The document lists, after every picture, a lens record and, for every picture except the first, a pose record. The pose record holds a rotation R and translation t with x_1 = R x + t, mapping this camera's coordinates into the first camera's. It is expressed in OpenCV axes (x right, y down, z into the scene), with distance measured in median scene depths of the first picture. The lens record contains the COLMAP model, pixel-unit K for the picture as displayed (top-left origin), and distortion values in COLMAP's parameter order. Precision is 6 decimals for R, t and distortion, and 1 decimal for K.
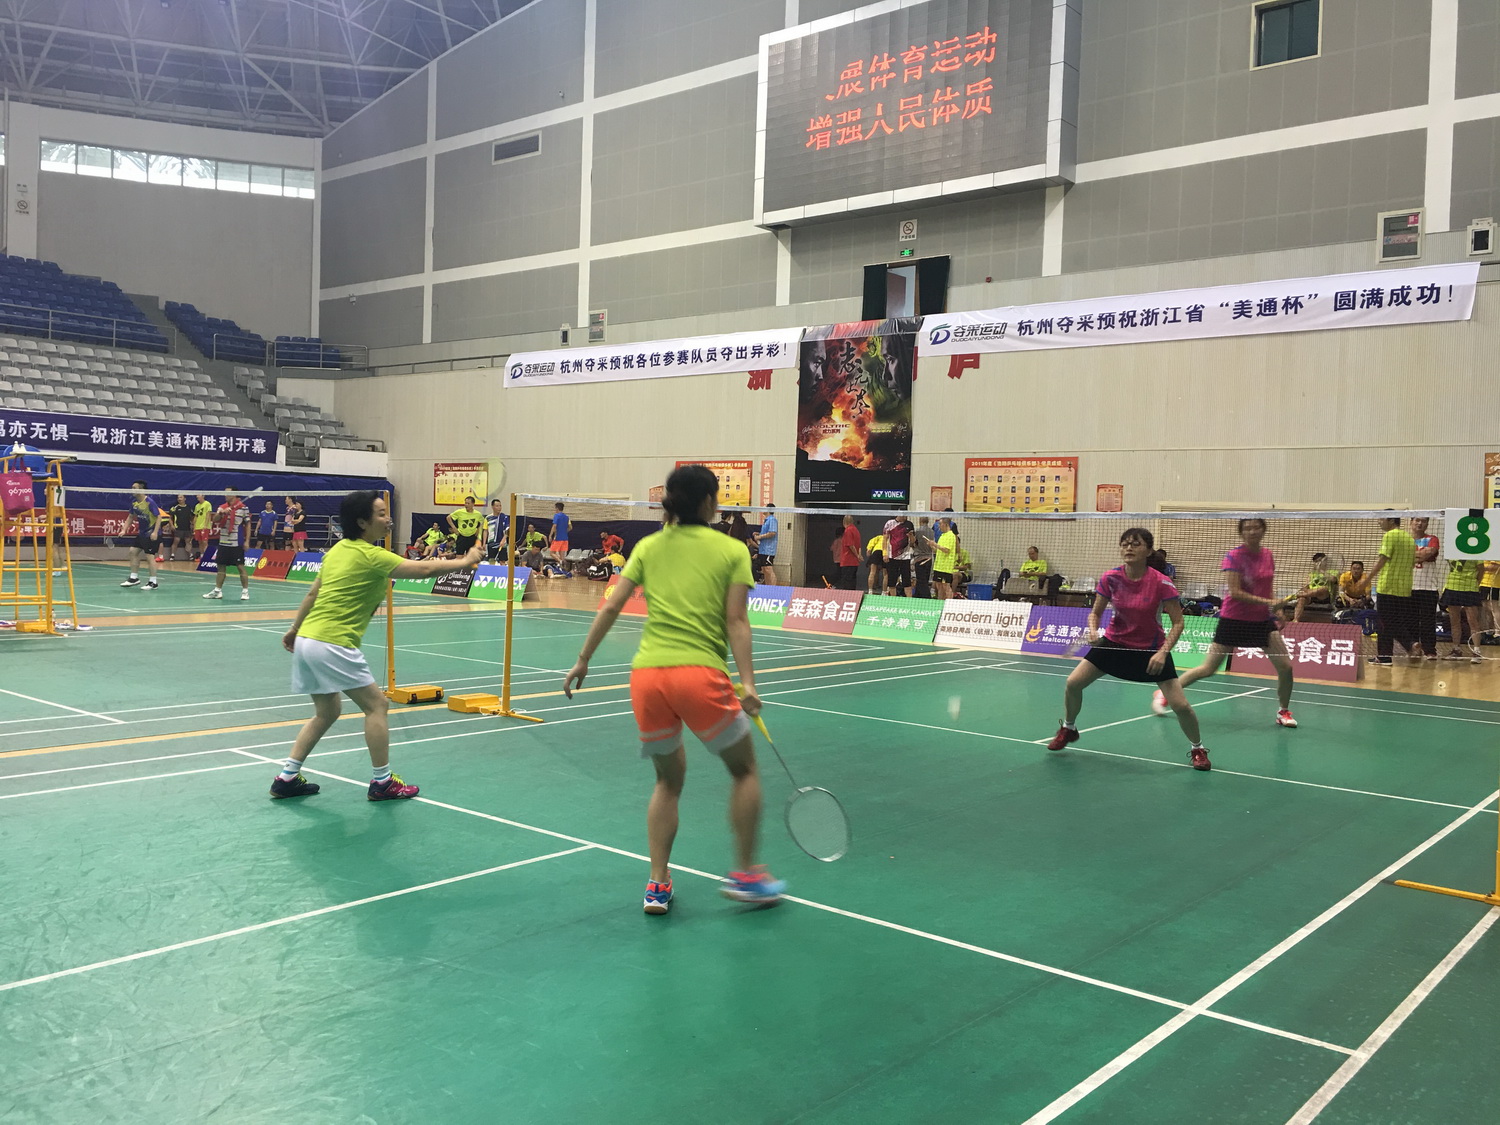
lens RADIAL K [[1287.8, 0, 734.7], [0, 1287.8, 560.7], [0, 0, 1]] dist [0.093555, -0.134044]
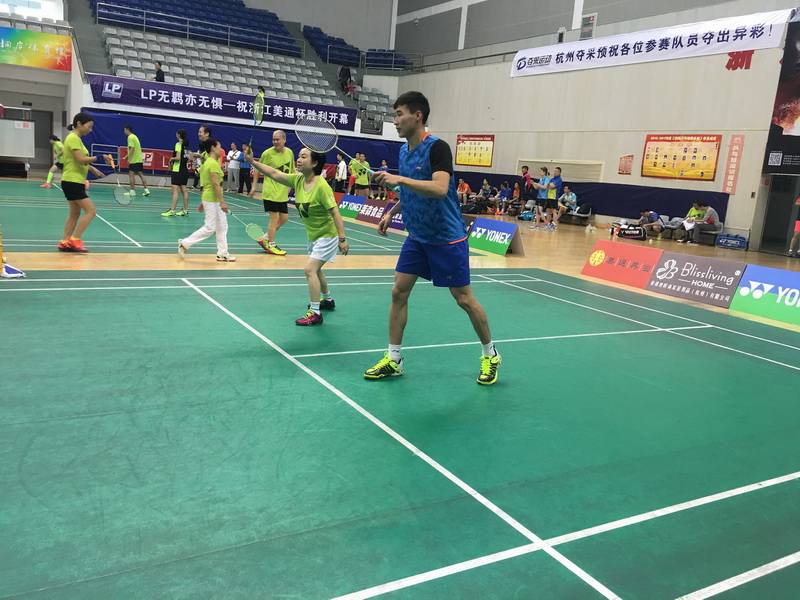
lens RADIAL K [[686.7, 0, 400.0], [0, 686.7, 300.0], [0, 0, 1]] dist [0.074890, -0.089143]
pose [[0.945753, 0.106542, -0.306921, -0.044005], [-0.061555, 0.986351, 0.152719, -0.008751], [0.319003, -0.125541, 0.939402, 0.272057]]
